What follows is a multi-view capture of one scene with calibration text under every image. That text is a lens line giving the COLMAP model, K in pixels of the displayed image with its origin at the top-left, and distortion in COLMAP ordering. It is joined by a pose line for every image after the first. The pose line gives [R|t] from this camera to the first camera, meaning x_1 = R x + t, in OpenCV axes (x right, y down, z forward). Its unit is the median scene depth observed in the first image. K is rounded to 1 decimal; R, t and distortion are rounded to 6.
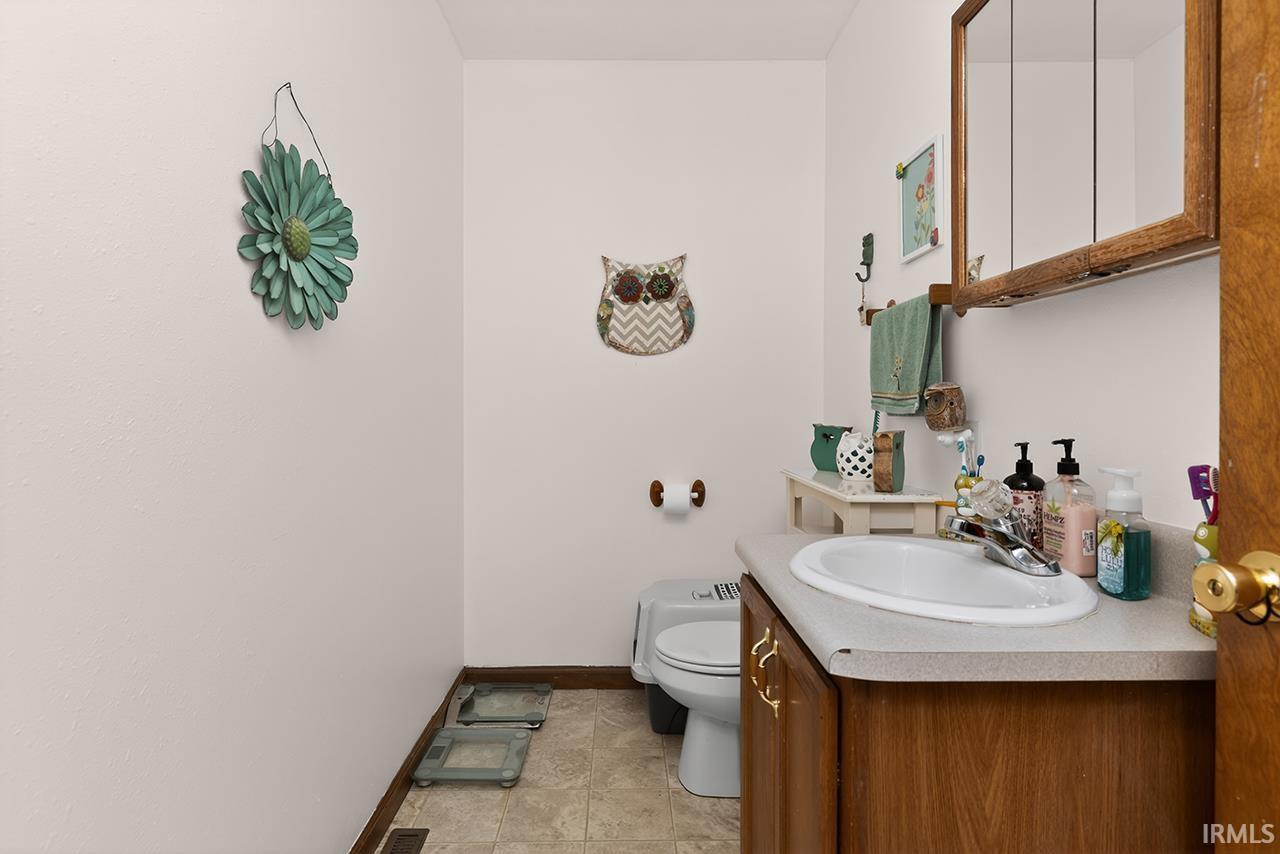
lens RADIAL K [[664.1, 0, 638.4], [0, 664.1, 417.7], [0, 0, 1]] dist [-0.001669, 0.000827]
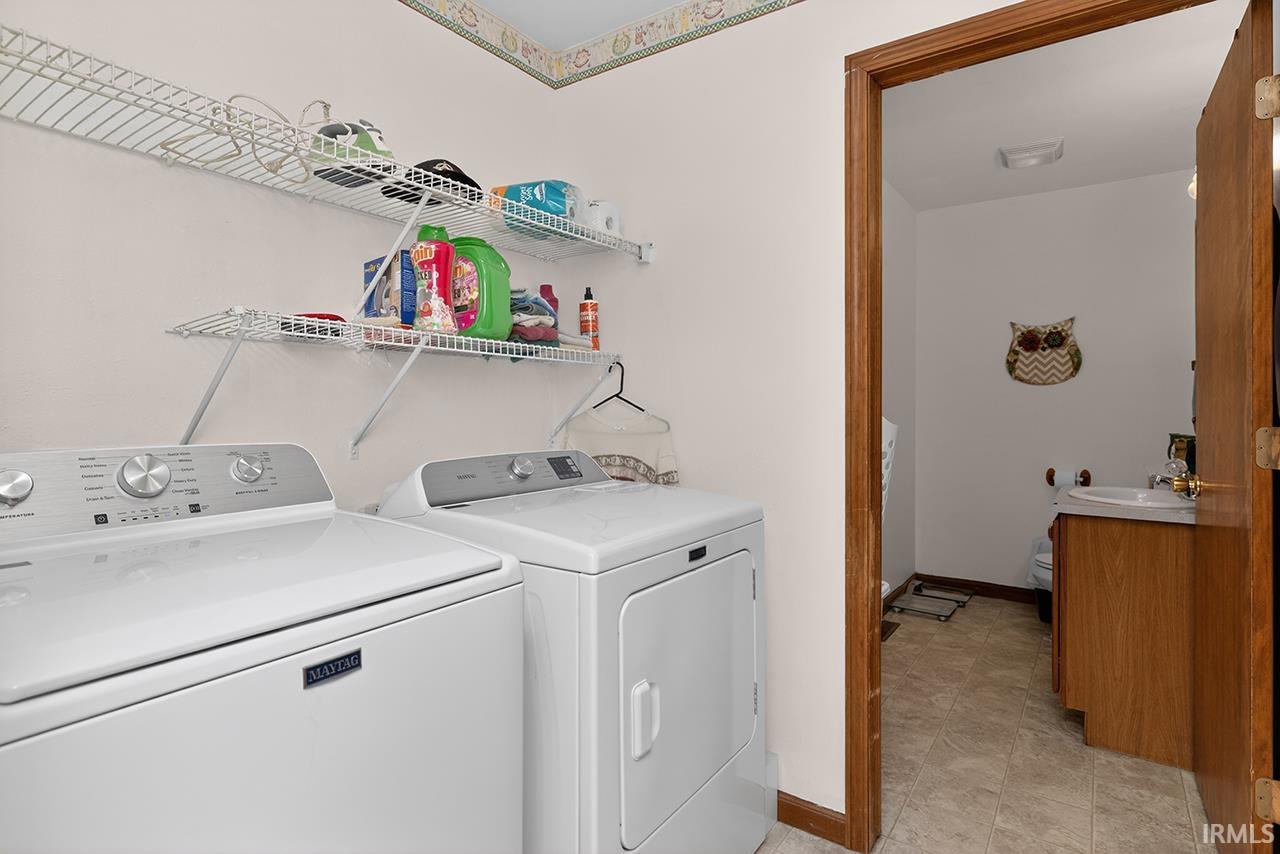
lens RADIAL K [[664.1, 0, 627.9], [0, 664.1, 407.1], [0, 0, 1]] dist [-0.001669, 0.000827]
pose [[0.799270, 0.000495, -0.600972, 0.164436], [-0.010619, 0.999855, -0.013300, -0.013862], [0.600878, 0.017013, 0.799159, -0.780955]]
